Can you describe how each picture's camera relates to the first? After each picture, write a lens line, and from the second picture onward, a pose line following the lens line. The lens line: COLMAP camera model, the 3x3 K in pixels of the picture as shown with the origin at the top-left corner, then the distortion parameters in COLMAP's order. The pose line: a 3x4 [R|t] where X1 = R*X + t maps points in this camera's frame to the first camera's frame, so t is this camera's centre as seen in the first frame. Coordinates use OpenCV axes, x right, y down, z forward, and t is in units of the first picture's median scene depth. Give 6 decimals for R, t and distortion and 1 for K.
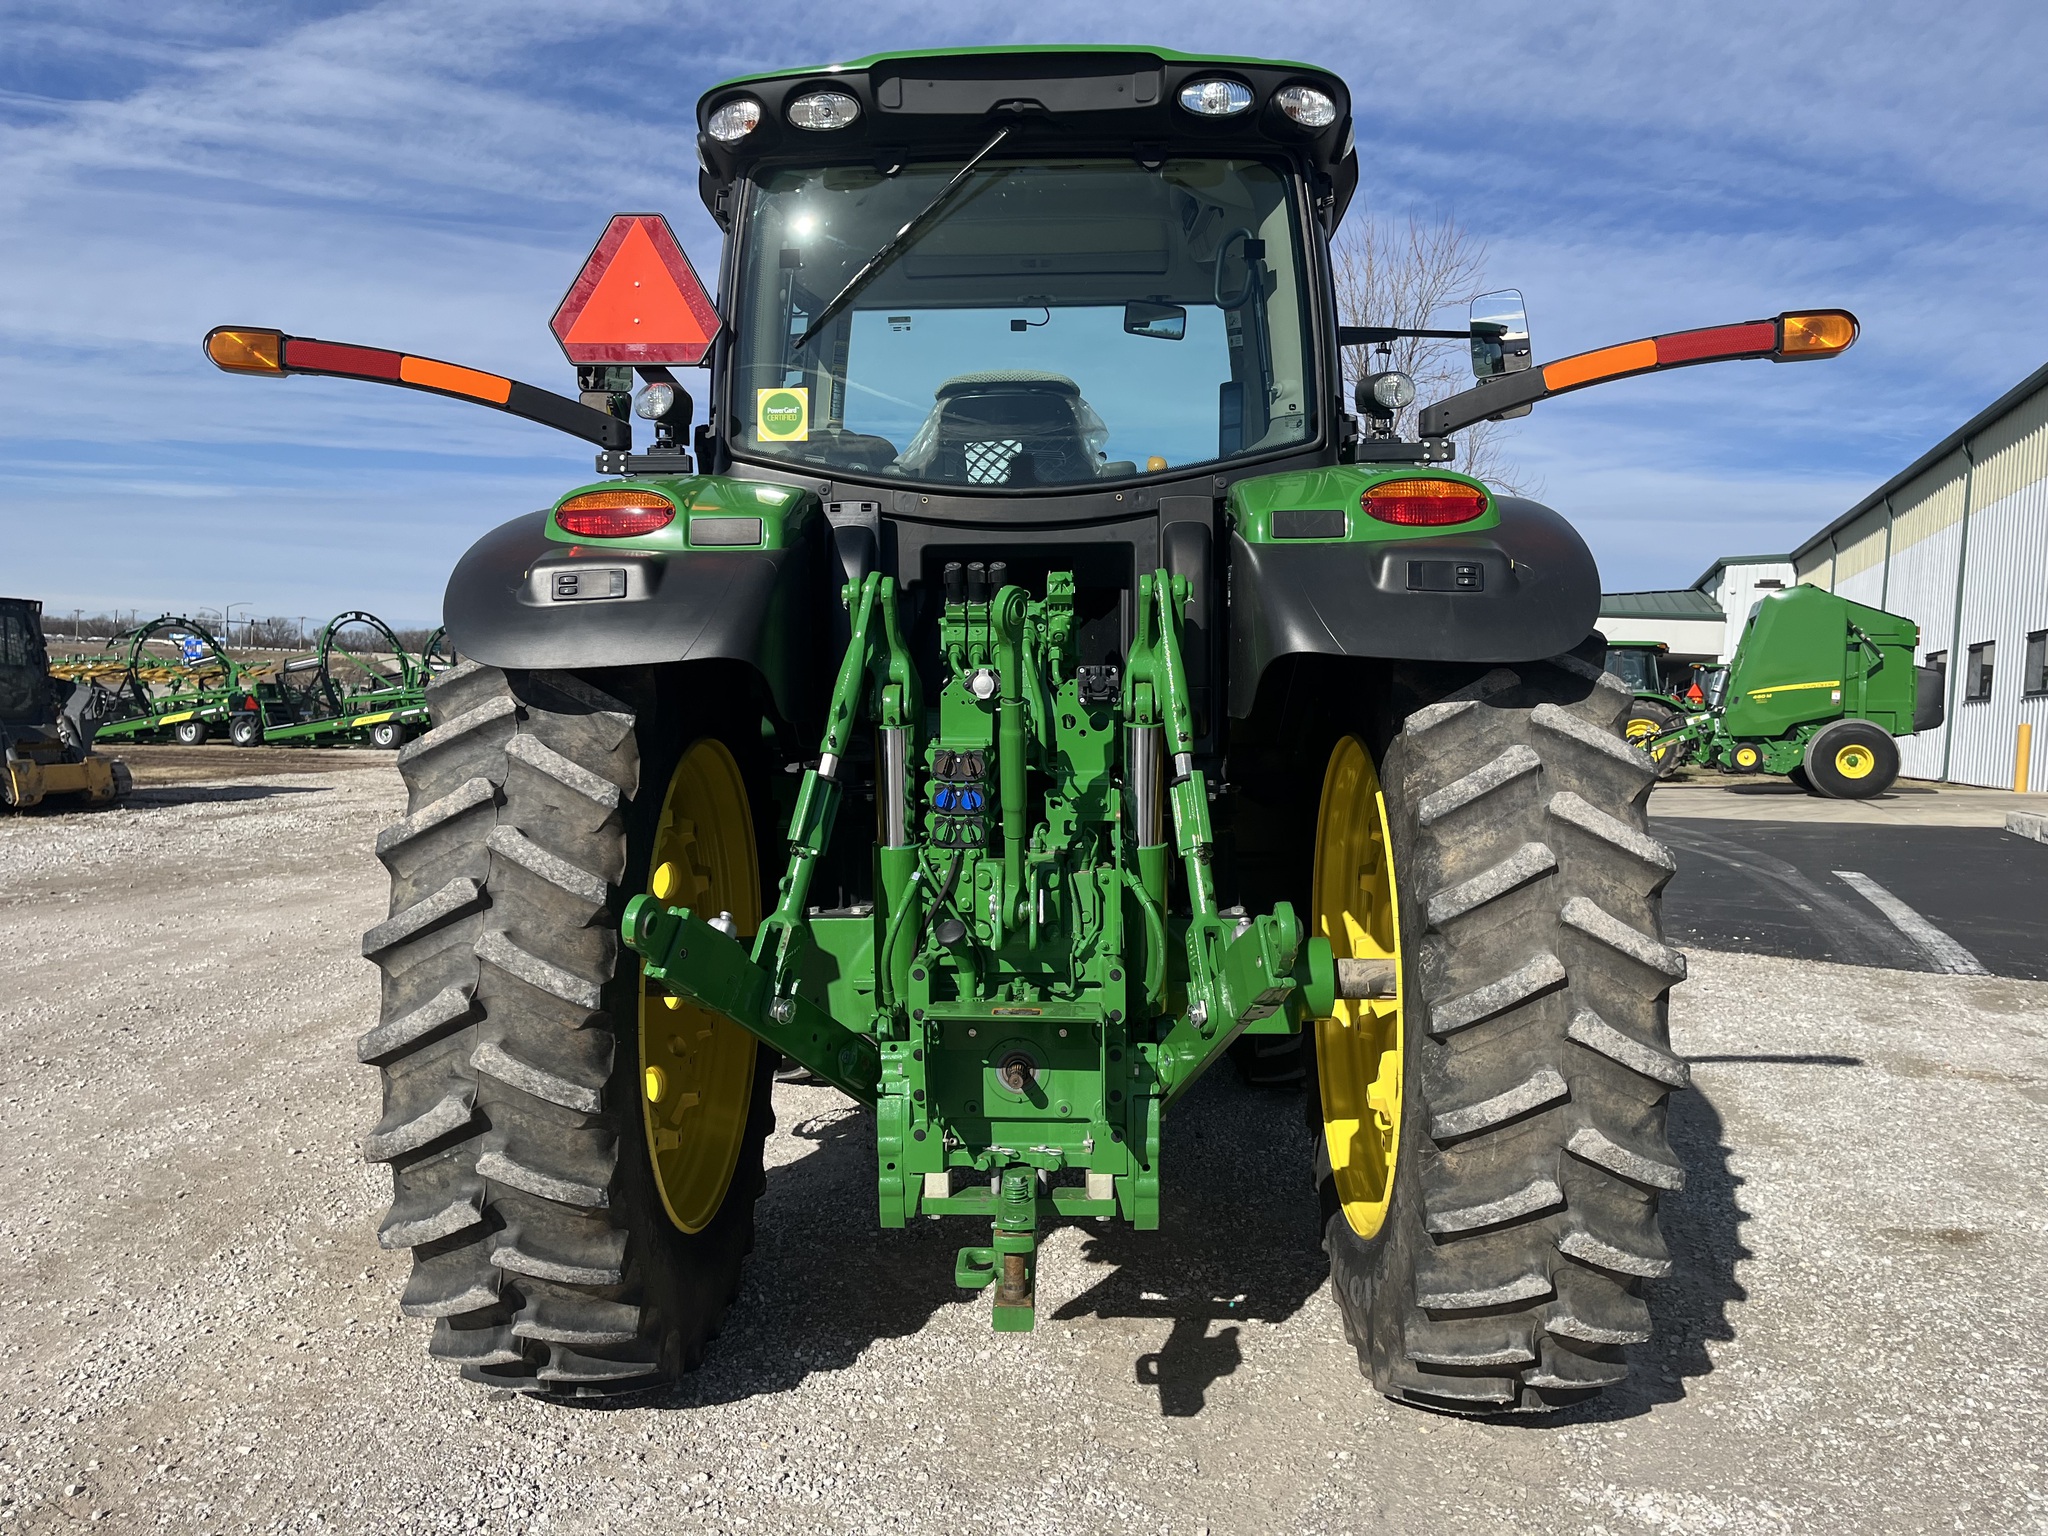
lens RADIAL K [[1549.2, 0, 1014.4], [0, 1549.2, 761.3], [0, 0, 1]] dist [0.058605, -0.068921]
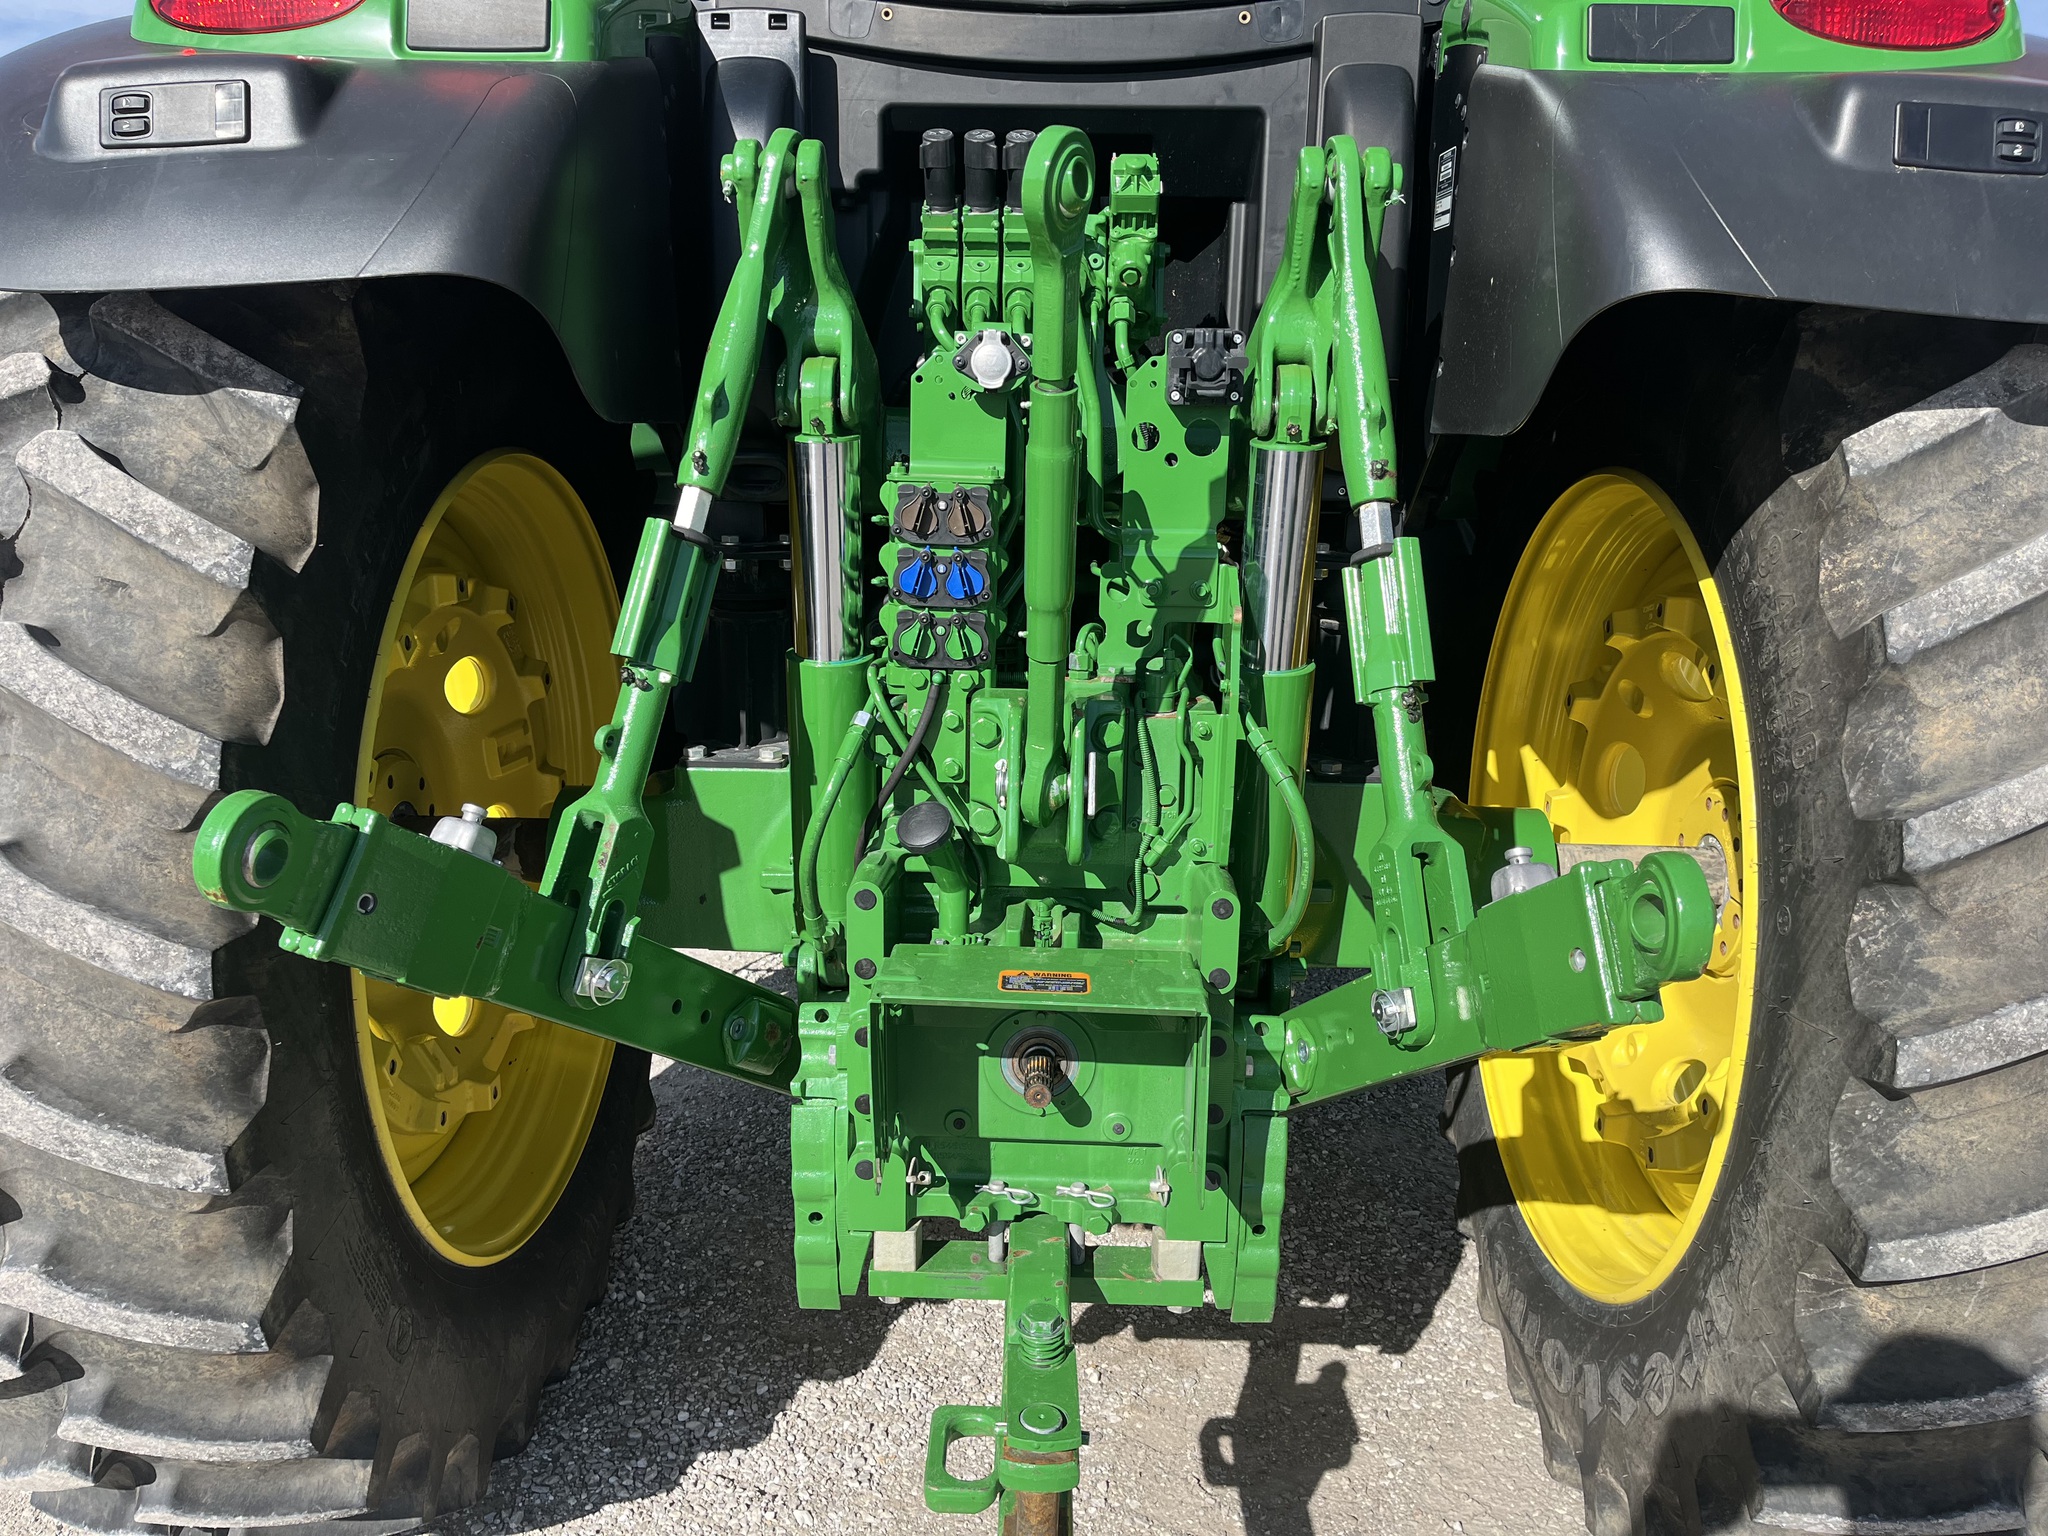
lens RADIAL K [[1549.2, 0, 1019.5], [0, 1549.2, 771.1], [0, 0, 1]] dist [0.058605, -0.068921]
pose [[0.999610, 0.019878, 0.019597, -0.018159], [-0.023009, 0.984249, 0.175282, -0.004987], [-0.015804, -0.175665, 0.984323, 0.453227]]
